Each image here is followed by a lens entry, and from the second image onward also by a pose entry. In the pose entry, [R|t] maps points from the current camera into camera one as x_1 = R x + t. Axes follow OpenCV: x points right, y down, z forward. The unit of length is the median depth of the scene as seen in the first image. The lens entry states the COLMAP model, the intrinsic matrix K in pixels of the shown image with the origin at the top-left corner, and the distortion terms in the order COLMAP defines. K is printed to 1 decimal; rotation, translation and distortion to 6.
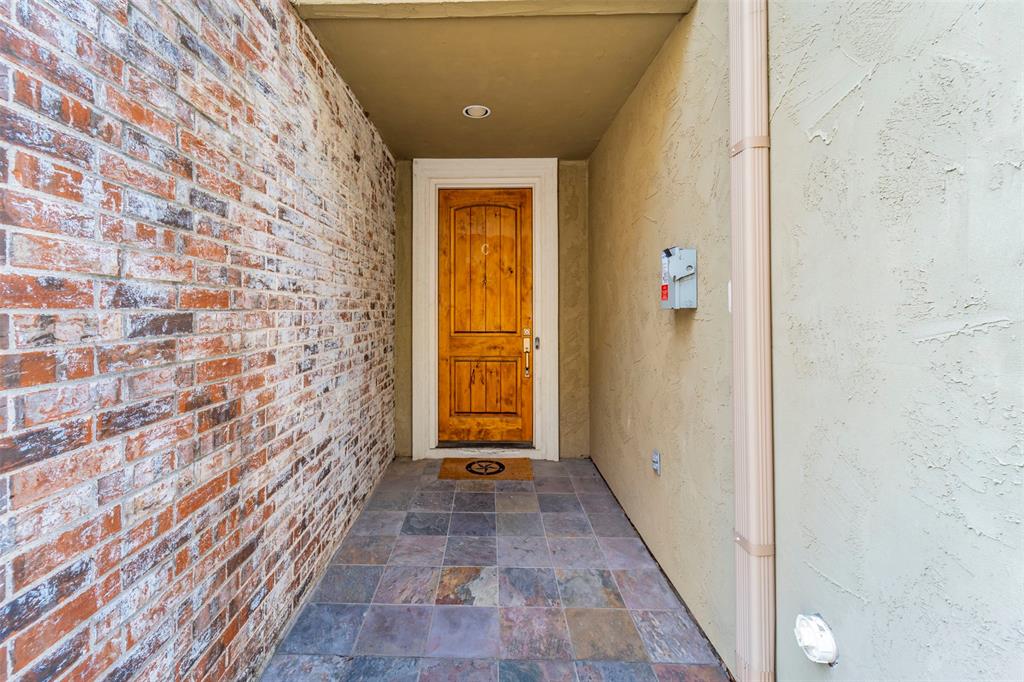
lens RADIAL K [[422.5, 0, 510.3], [0, 422.5, 330.6], [0, 0, 1]] dist [-0.002517, -0.000270]
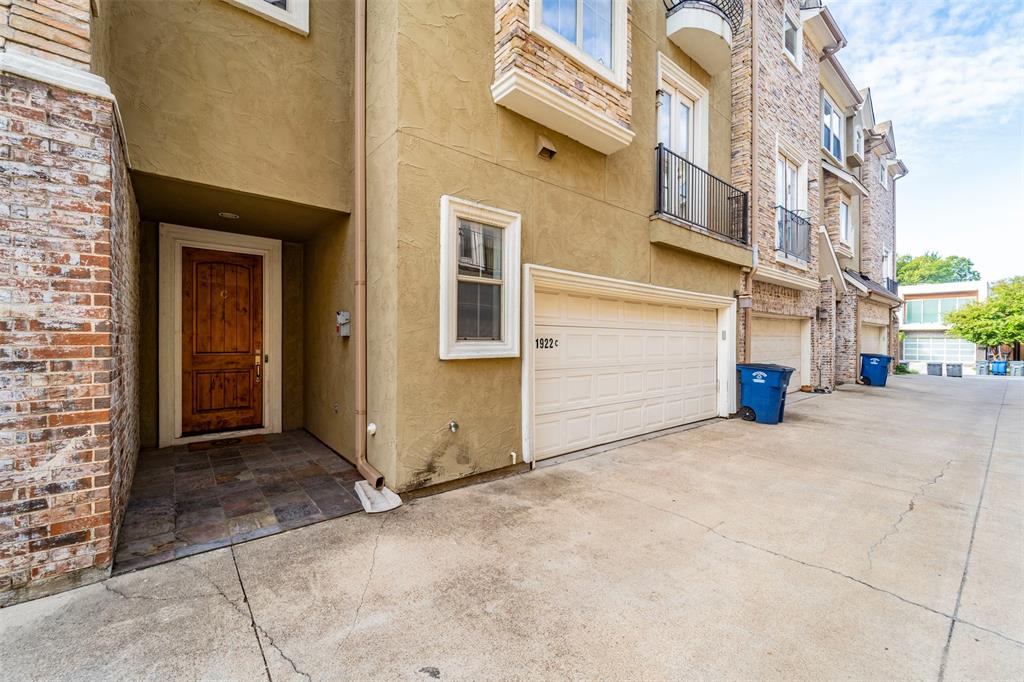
lens RADIAL K [[422.5, 0, 510.3], [0, 422.5, 330.6], [0, 0, 1]] dist [-0.002517, -0.000270]
pose [[0.803587, 0.017454, 0.594931, -0.133510], [0.025382, 0.997656, -0.063553, 0.046563], [-0.594645, 0.066171, 0.801261, -0.735823]]
